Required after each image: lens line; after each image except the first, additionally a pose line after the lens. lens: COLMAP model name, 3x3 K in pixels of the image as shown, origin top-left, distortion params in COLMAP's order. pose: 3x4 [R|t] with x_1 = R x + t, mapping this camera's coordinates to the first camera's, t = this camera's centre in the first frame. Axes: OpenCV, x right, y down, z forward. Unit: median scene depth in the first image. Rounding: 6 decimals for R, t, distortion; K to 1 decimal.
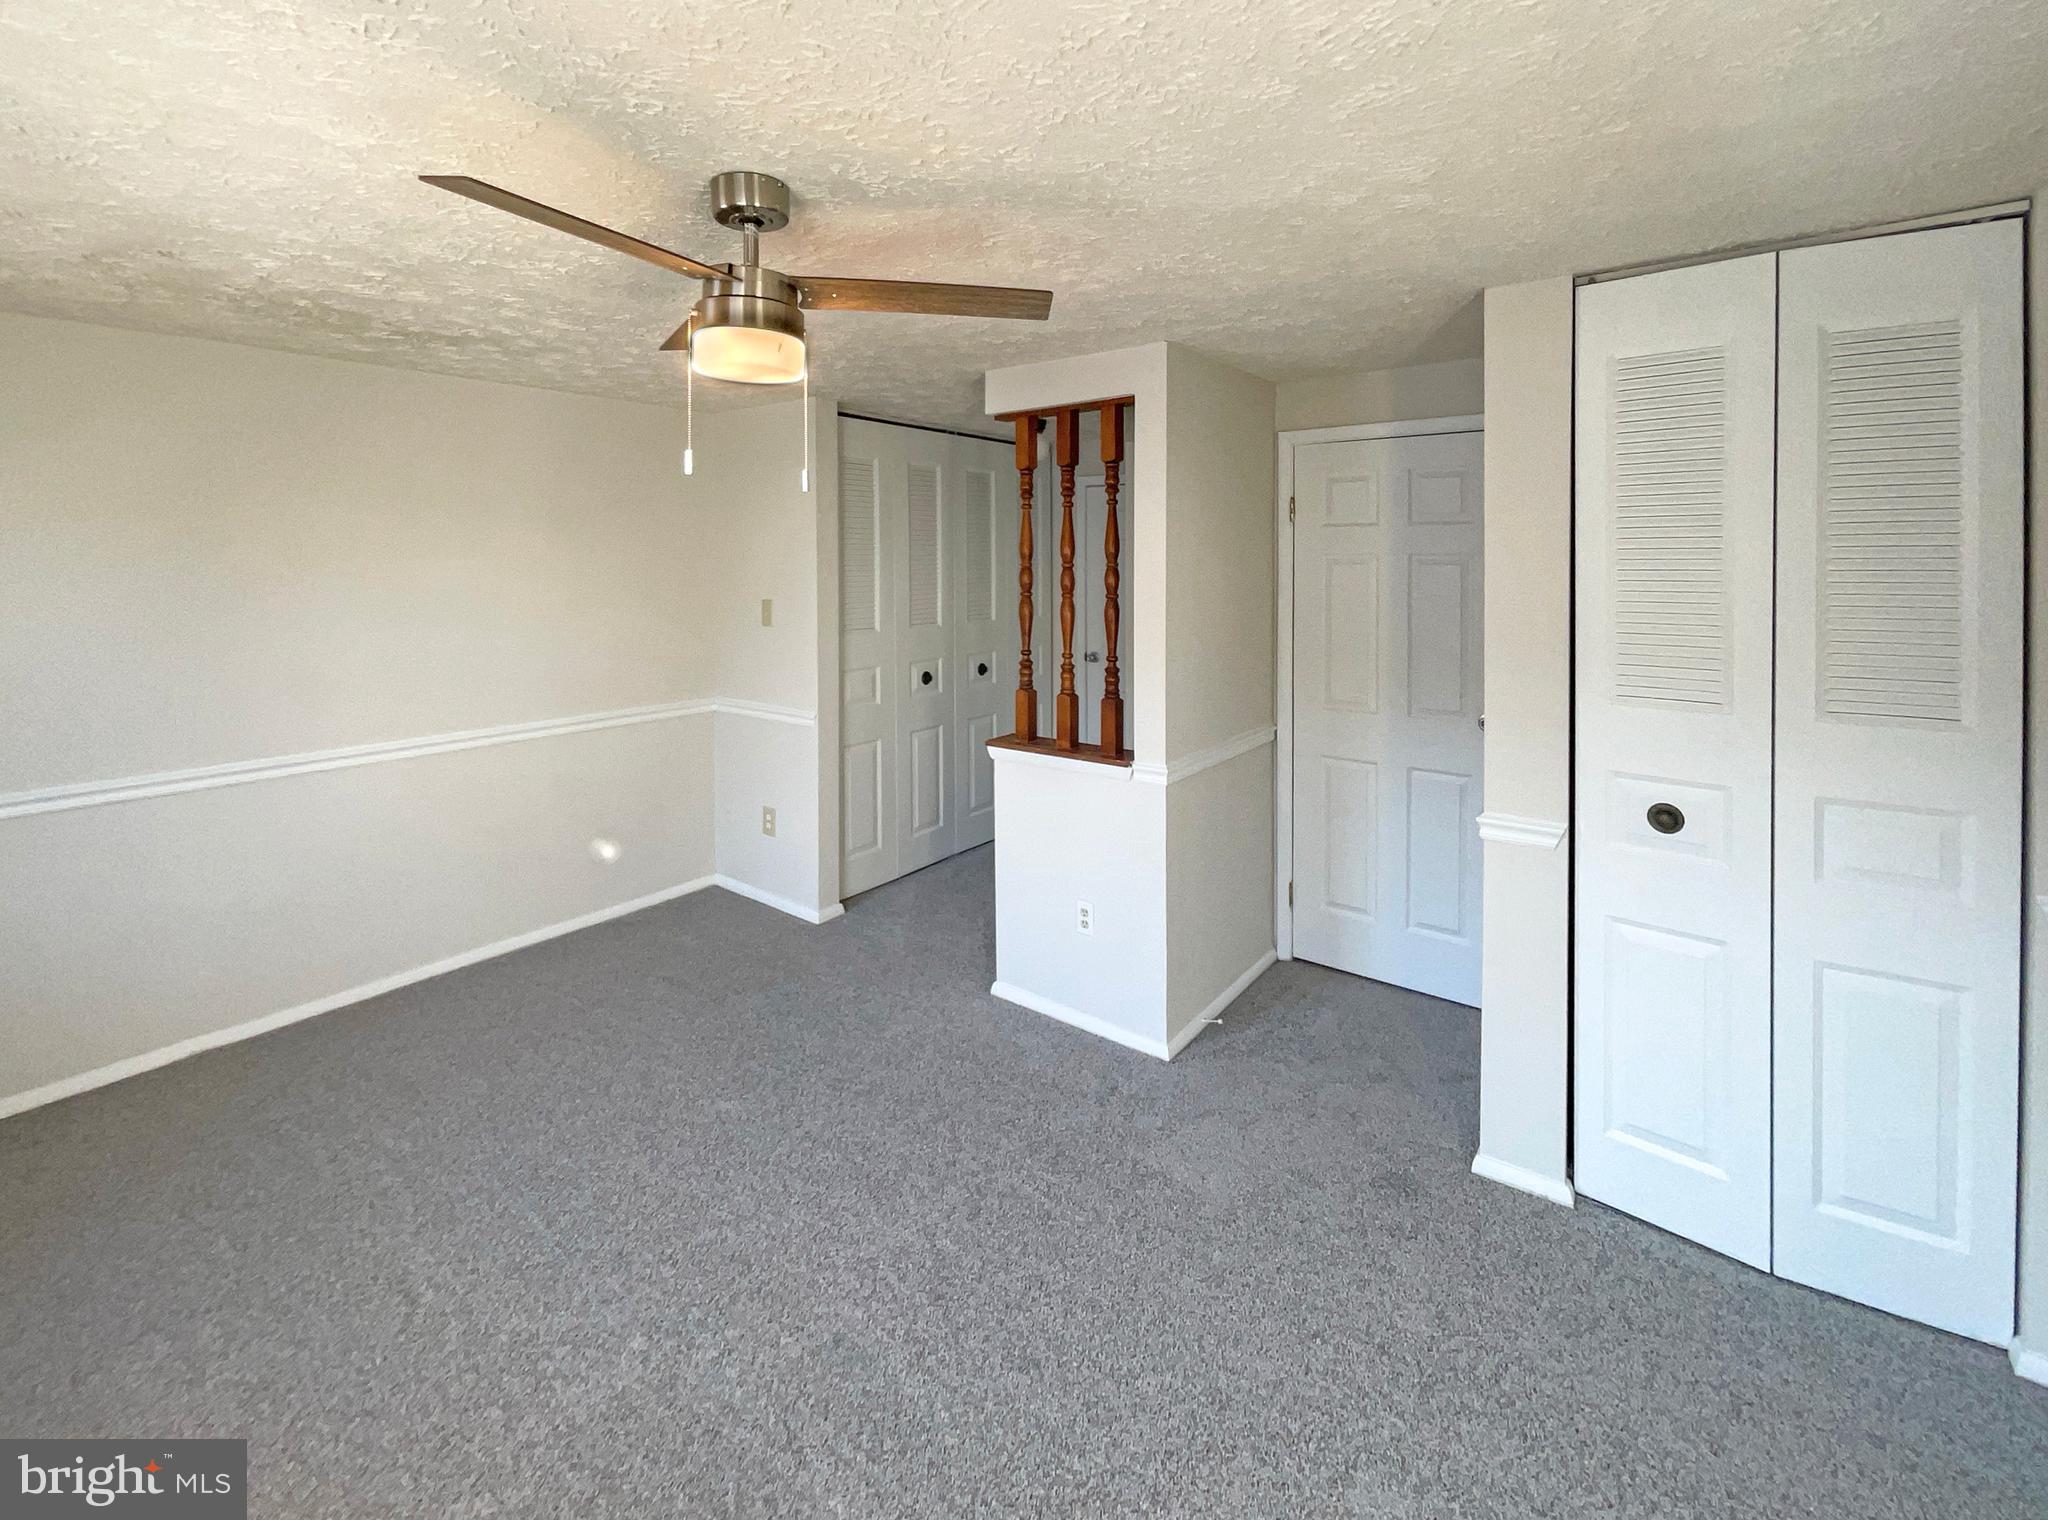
lens RADIAL K [[841.8, 0, 1024.0], [0, 841.8, 760.0], [0, 0, 1]] dist [0.001117, -0.004513]
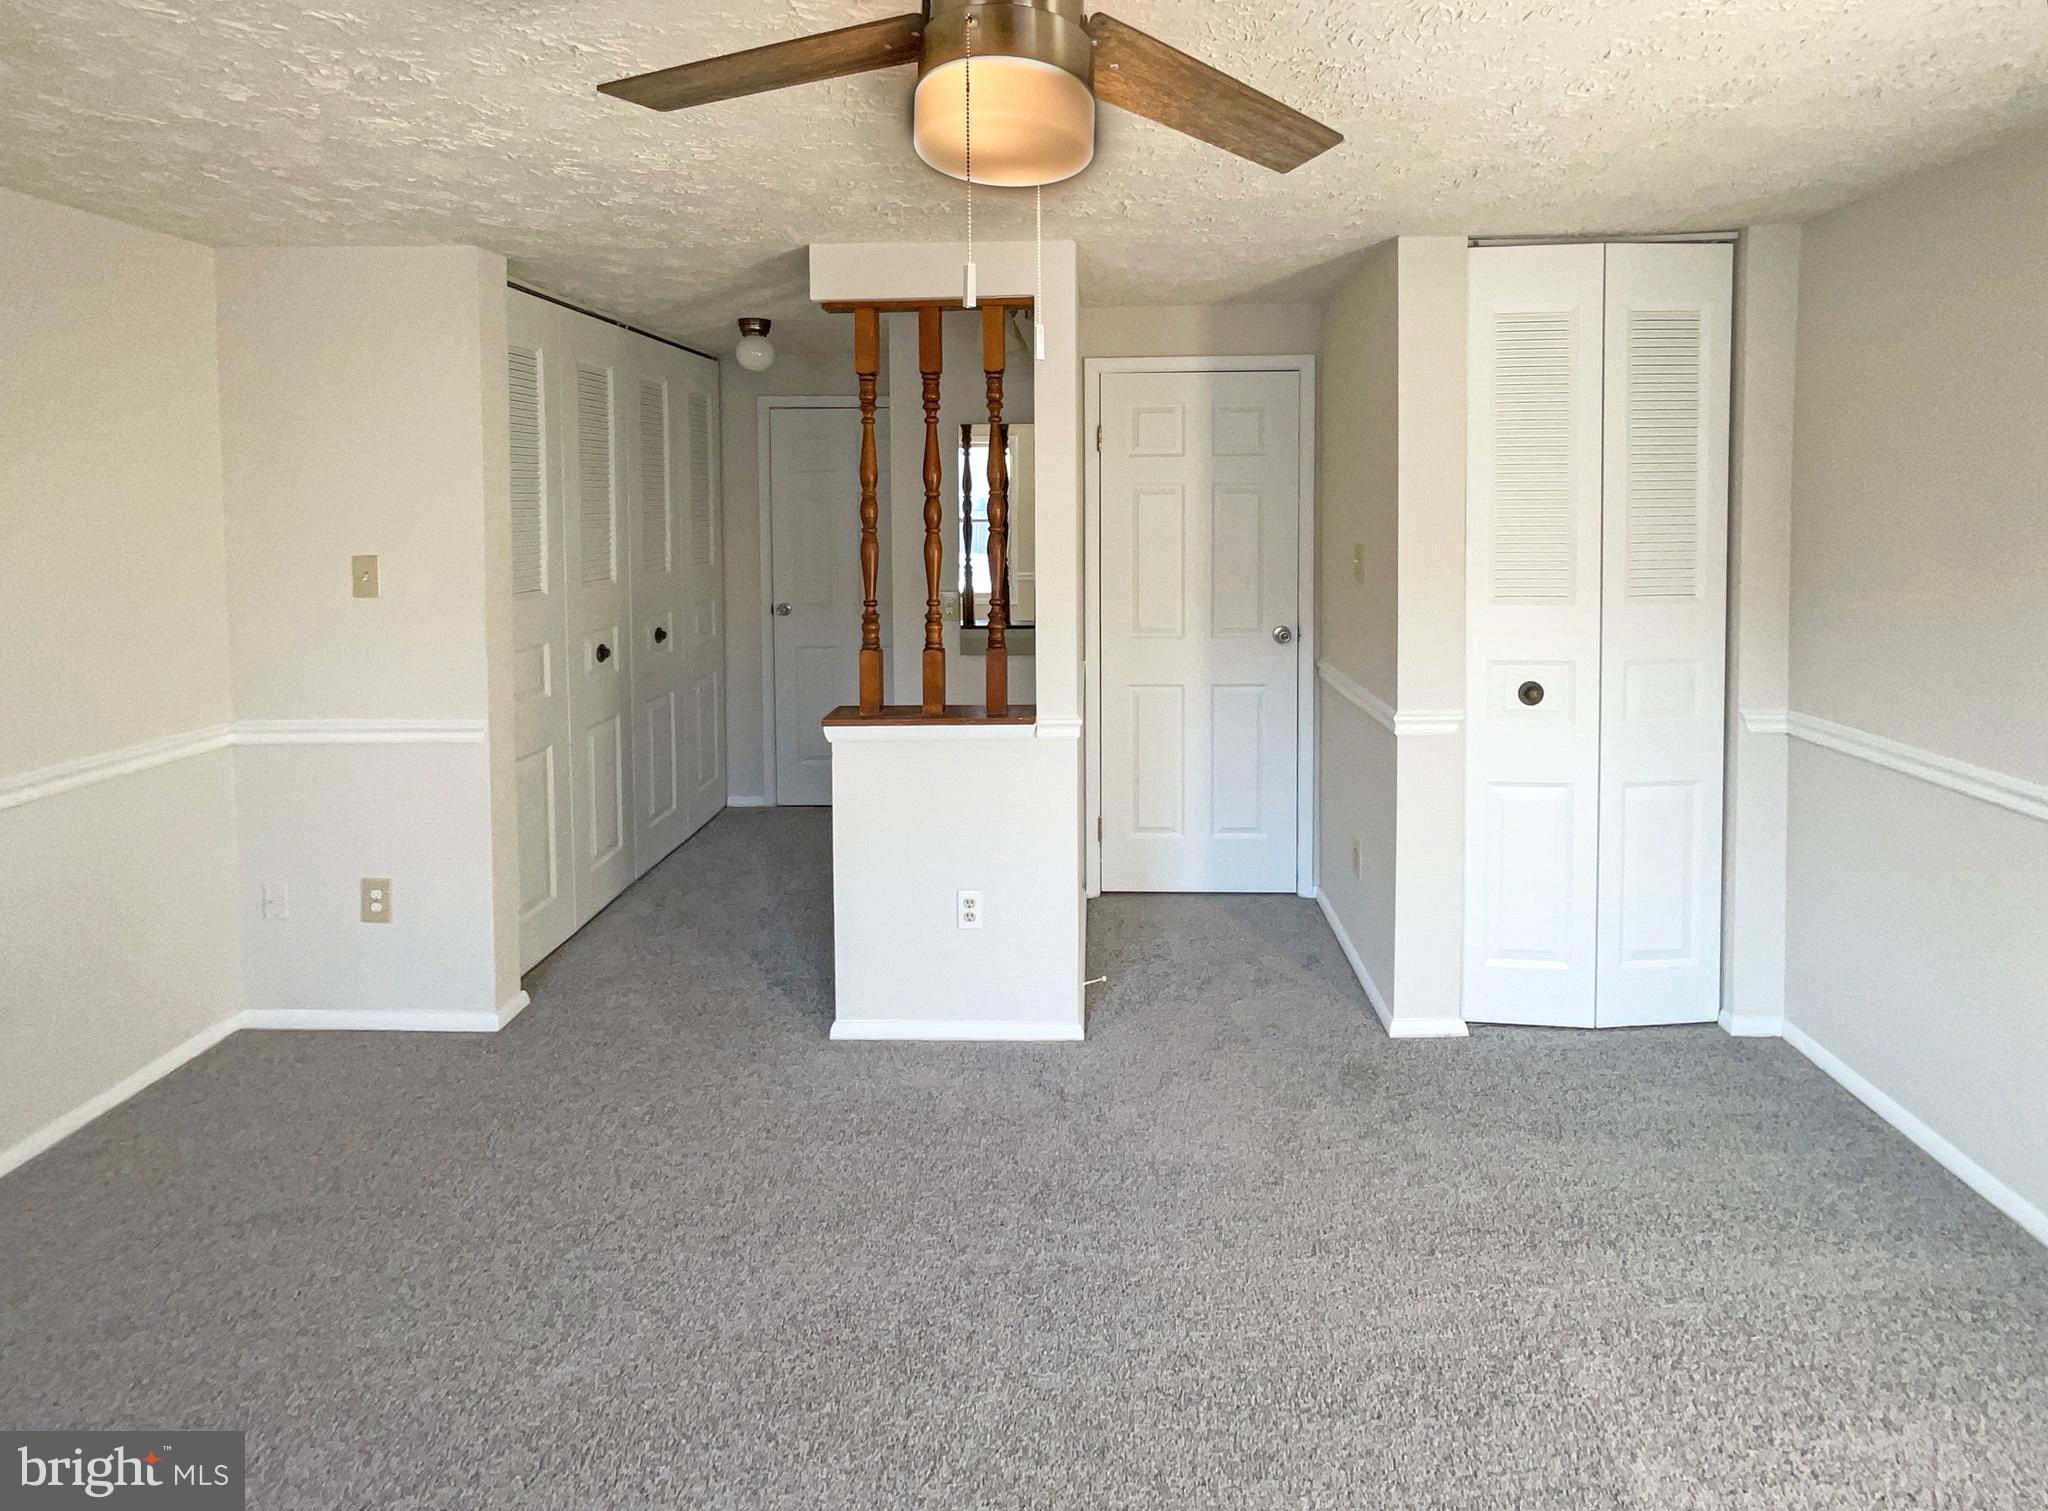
lens RADIAL K [[849.7, 0, 1028.2], [0, 849.7, 680.6], [0, 0, 1]] dist [-0.009918, 0.000193]
pose [[0.814559, -0.125027, 0.566447, -0.352045], [0.141635, 0.989808, 0.014799, -0.046911], [-0.562524, 0.068174, 0.823965, 0.261330]]
